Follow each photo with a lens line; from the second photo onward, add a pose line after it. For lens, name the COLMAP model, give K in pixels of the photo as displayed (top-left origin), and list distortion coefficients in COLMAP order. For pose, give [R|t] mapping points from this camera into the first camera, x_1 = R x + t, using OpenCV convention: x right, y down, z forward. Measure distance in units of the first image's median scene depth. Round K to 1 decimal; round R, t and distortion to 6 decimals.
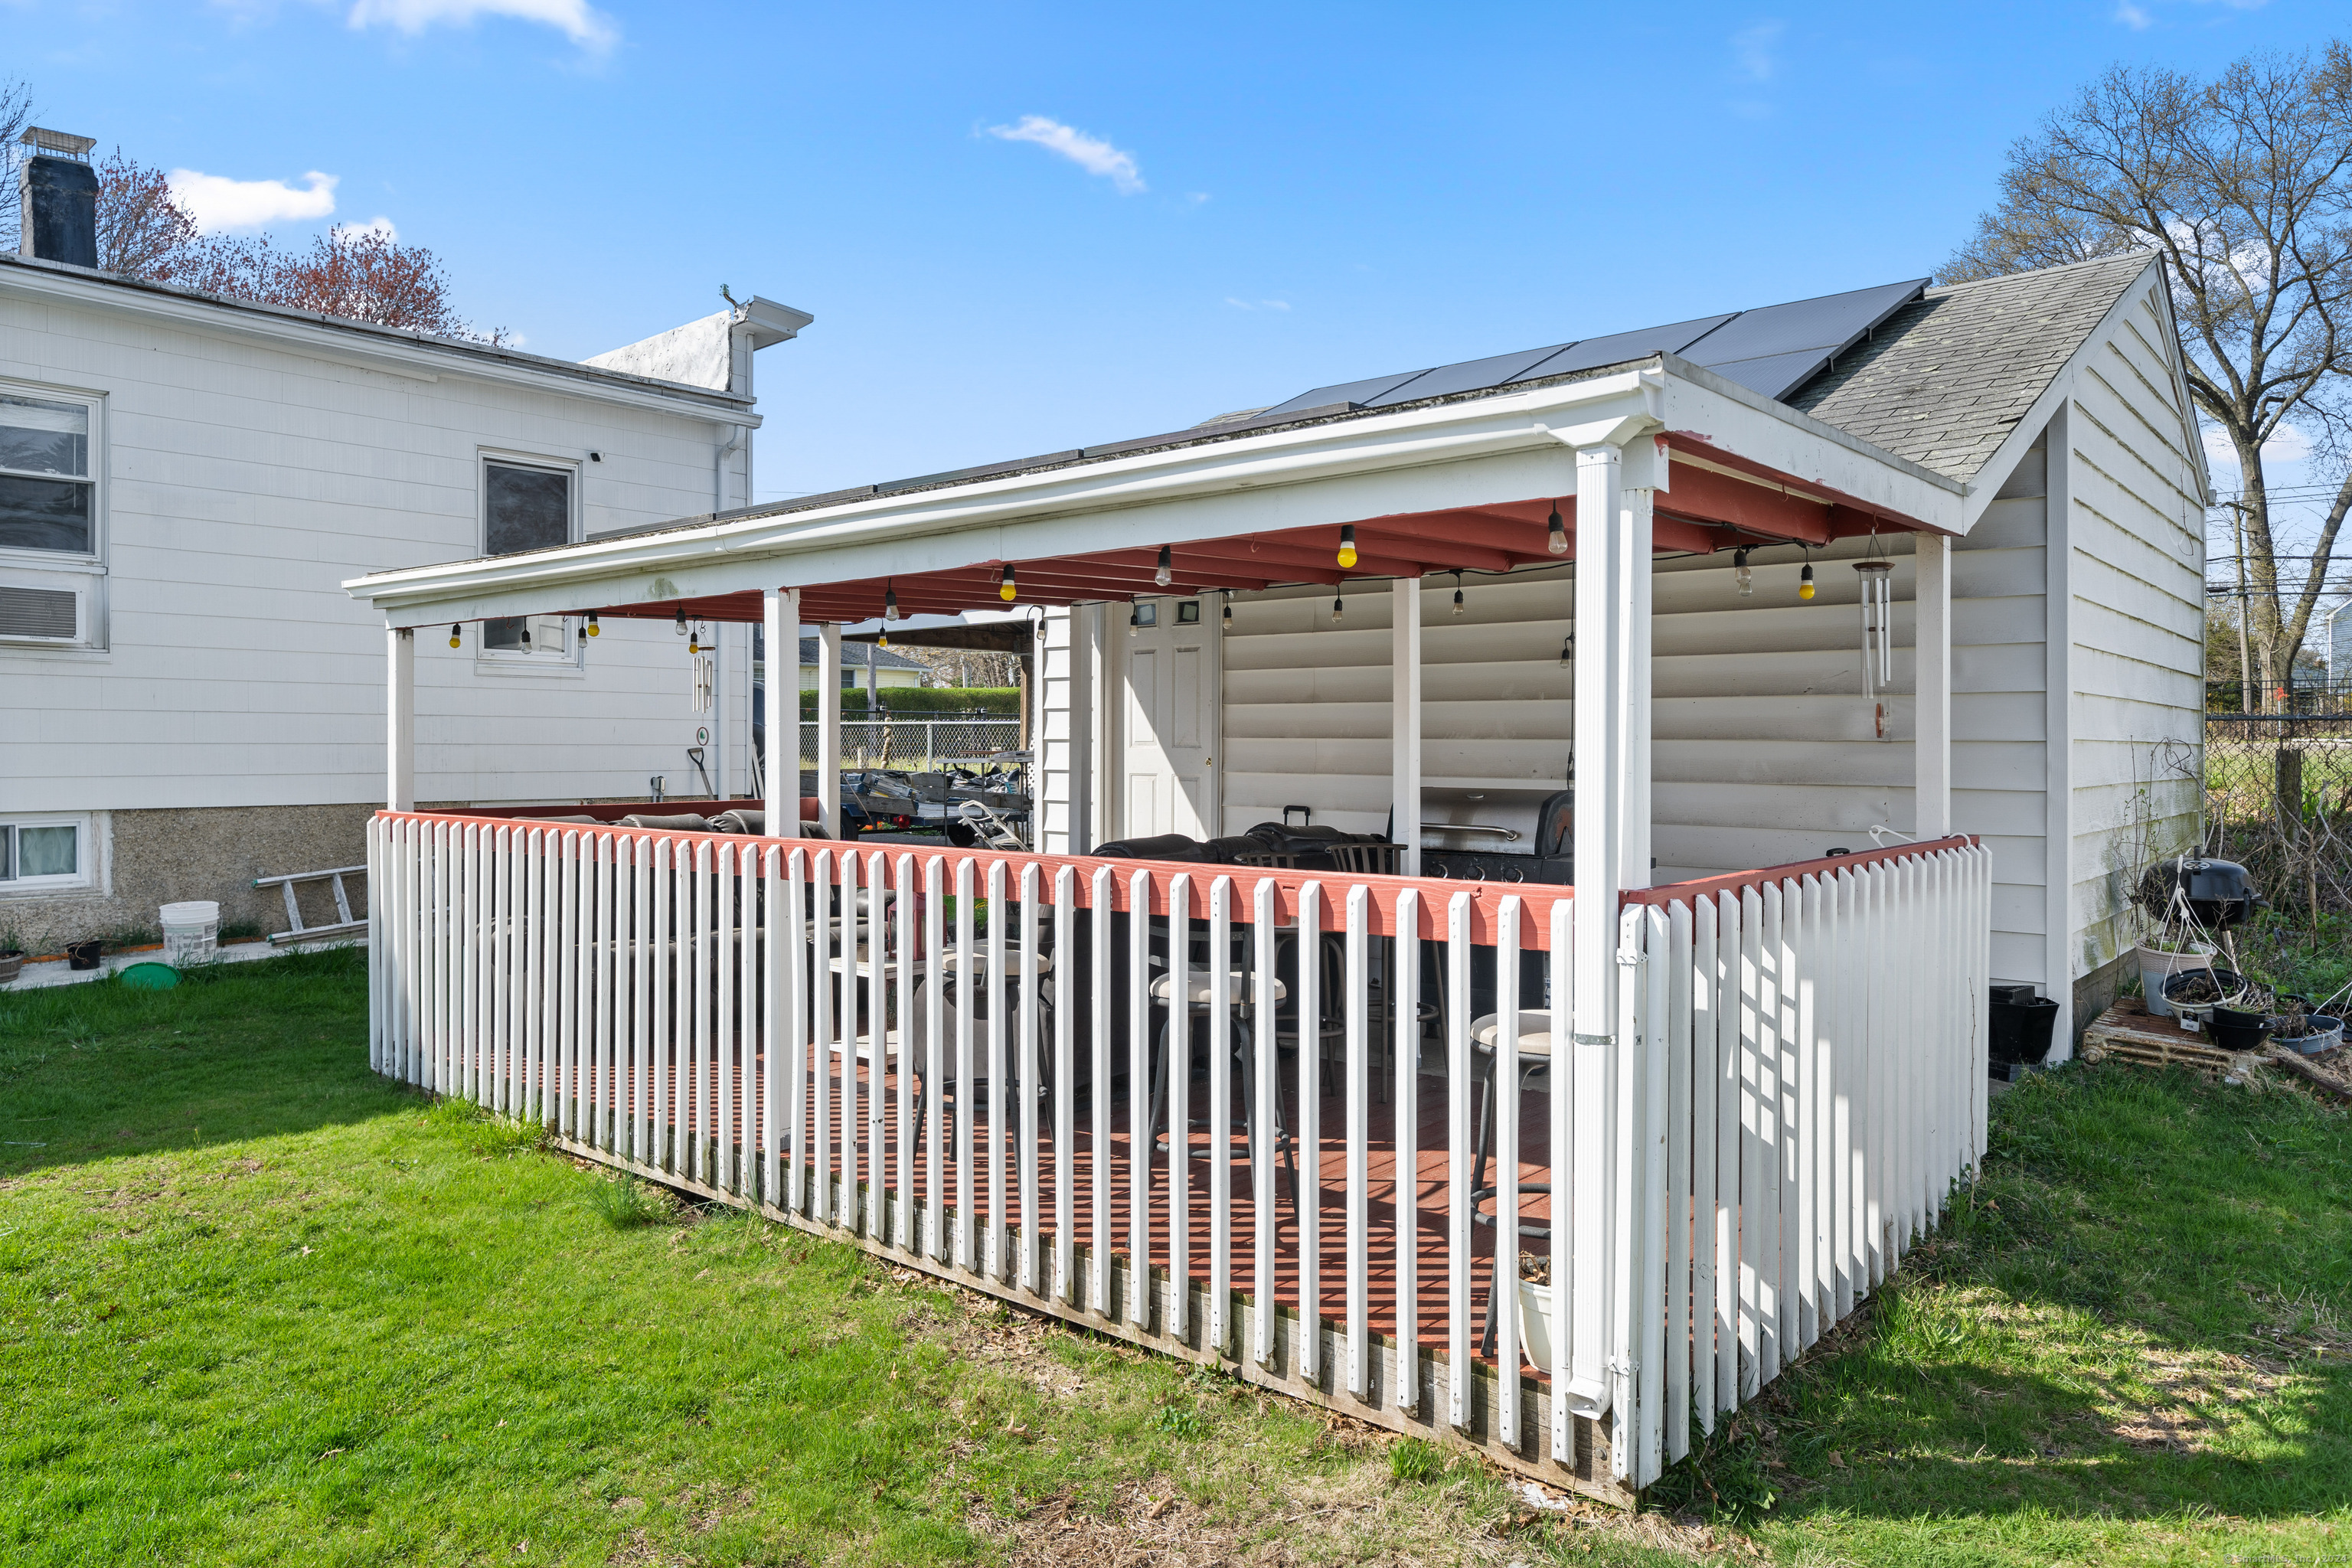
lens RADIAL K [[1505.1, 0, 1178.8], [0, 1505.1, 749.0], [0, 0, 1]] dist [0.000567, 0.000084]
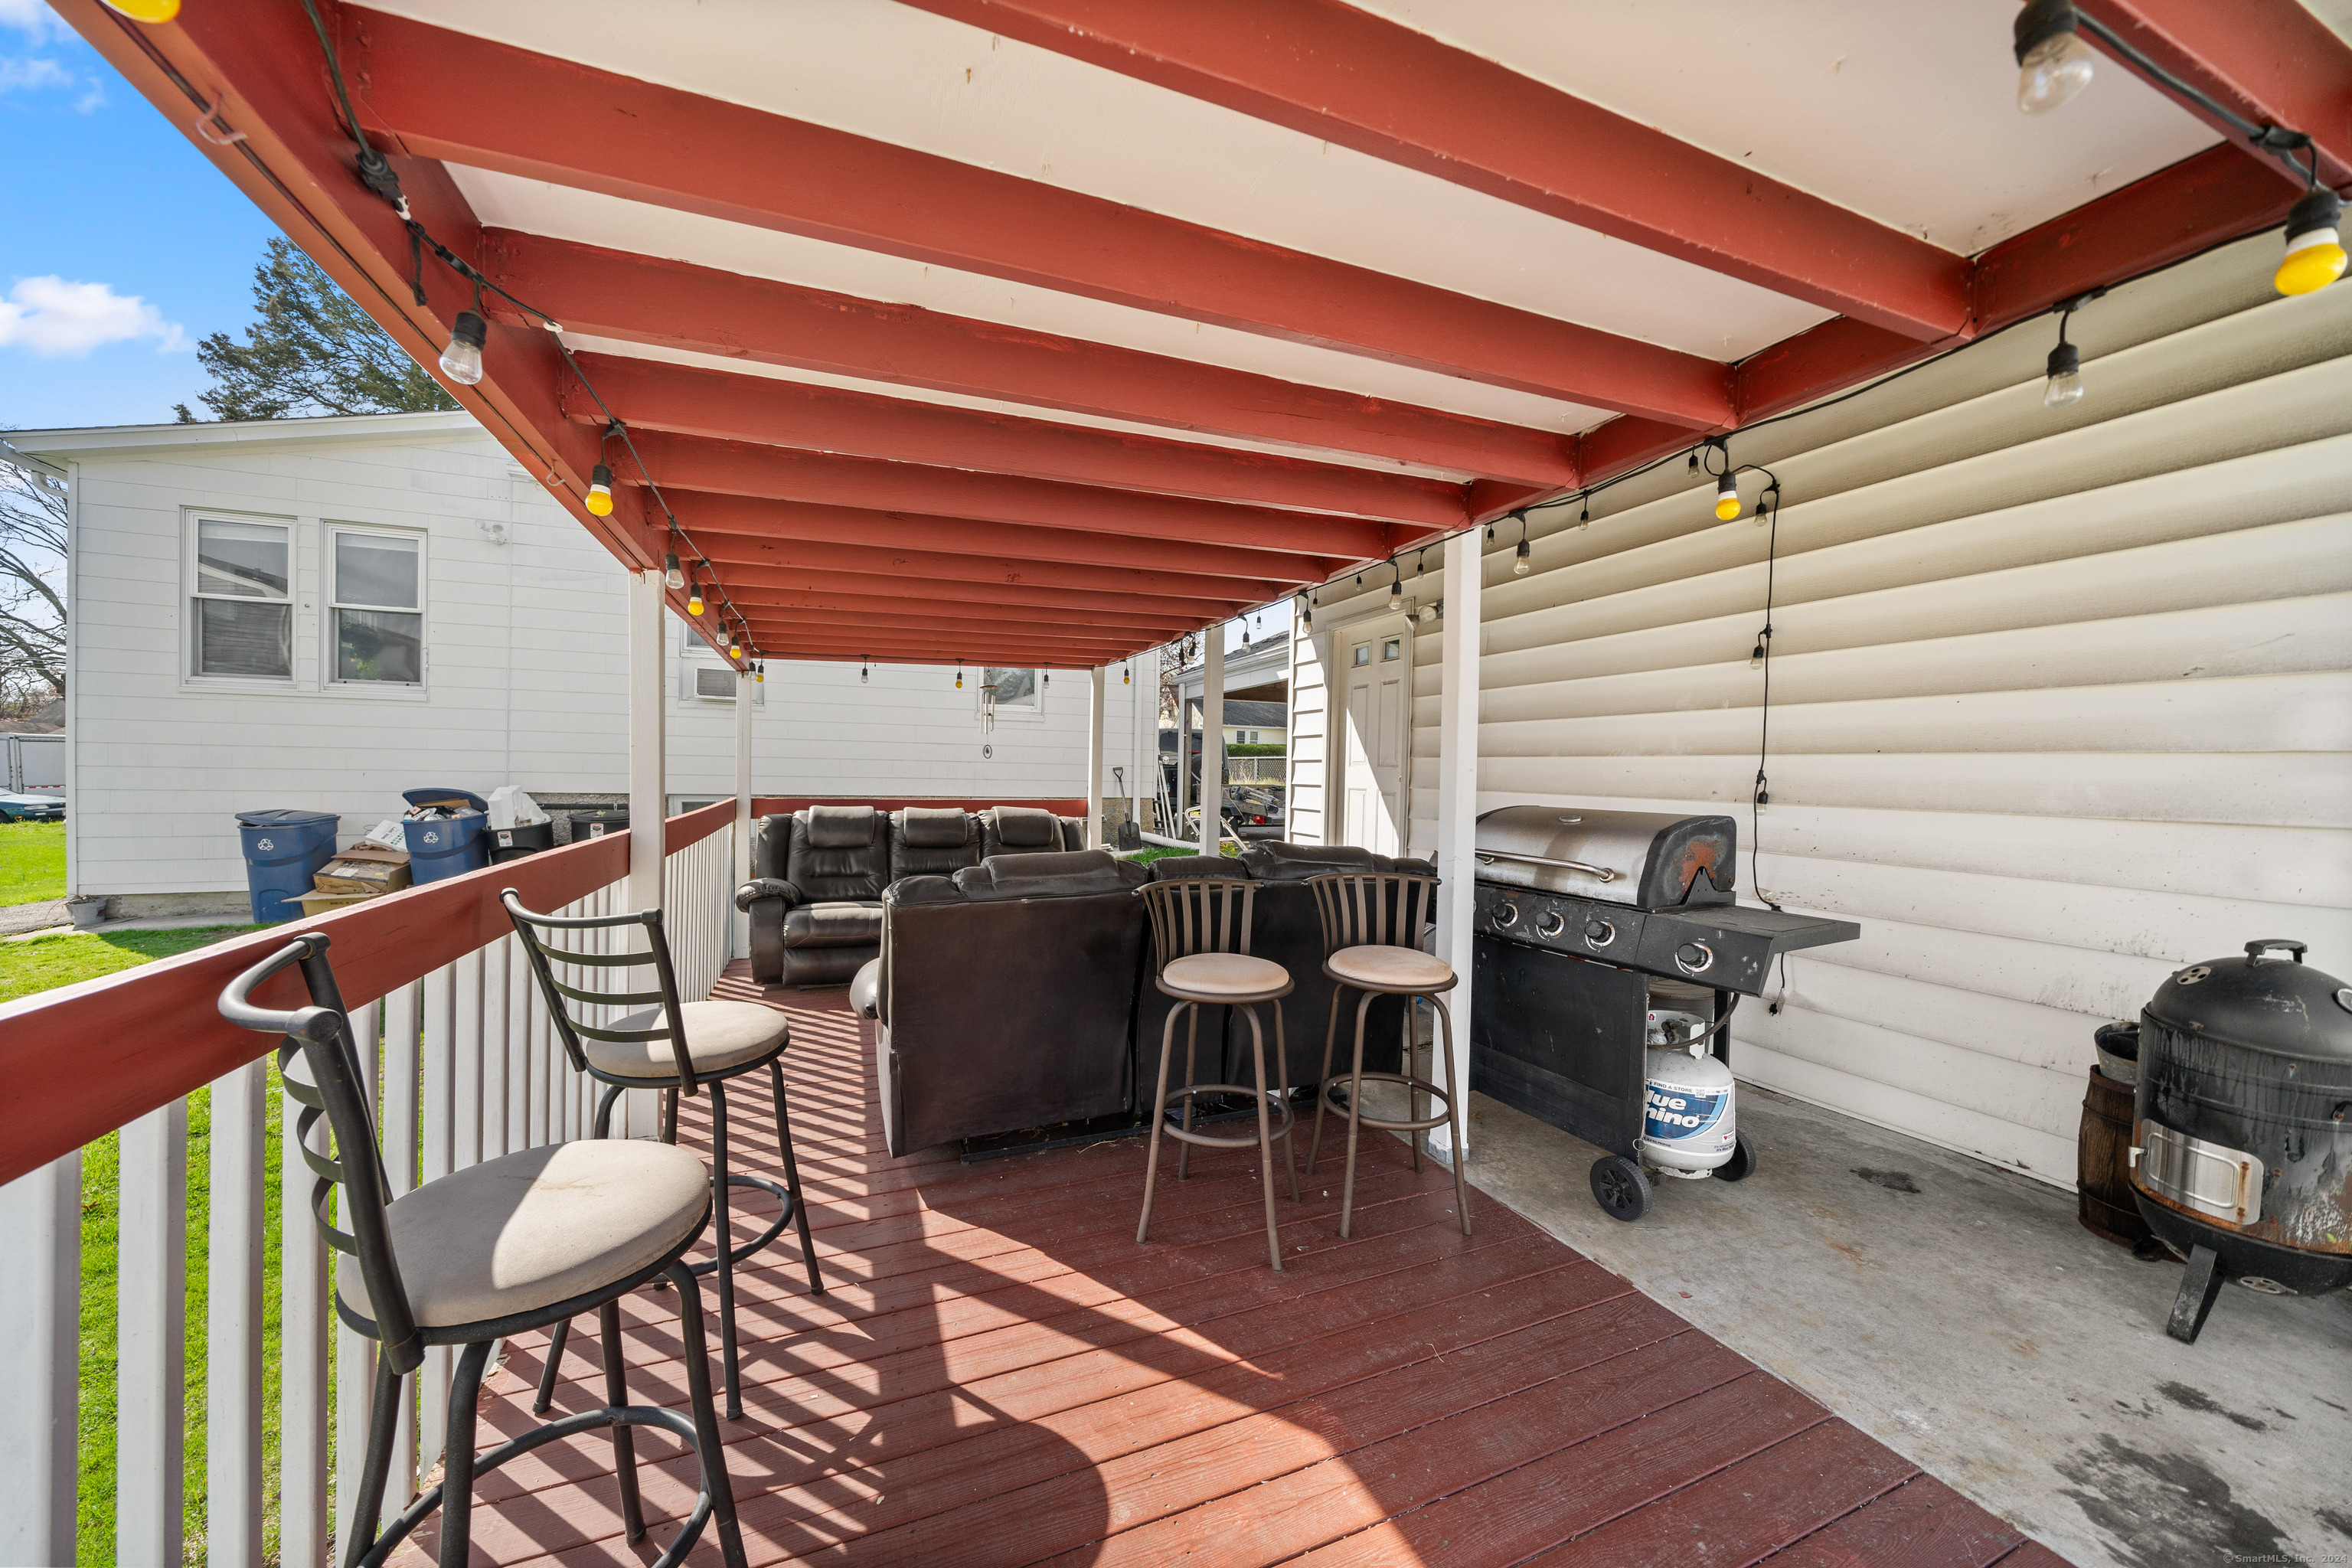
lens RADIAL K [[804.2, 0, 1176.0], [0, 804.2, 784.0], [0, 0, 1]] dist [-0.000071, -0.000043]
pose [[0.893326, 0.020256, -0.448953, 0.165742], [-0.017092, 0.999792, 0.011098, 0.009838], [0.449085, -0.002241, 0.893486, 0.443251]]
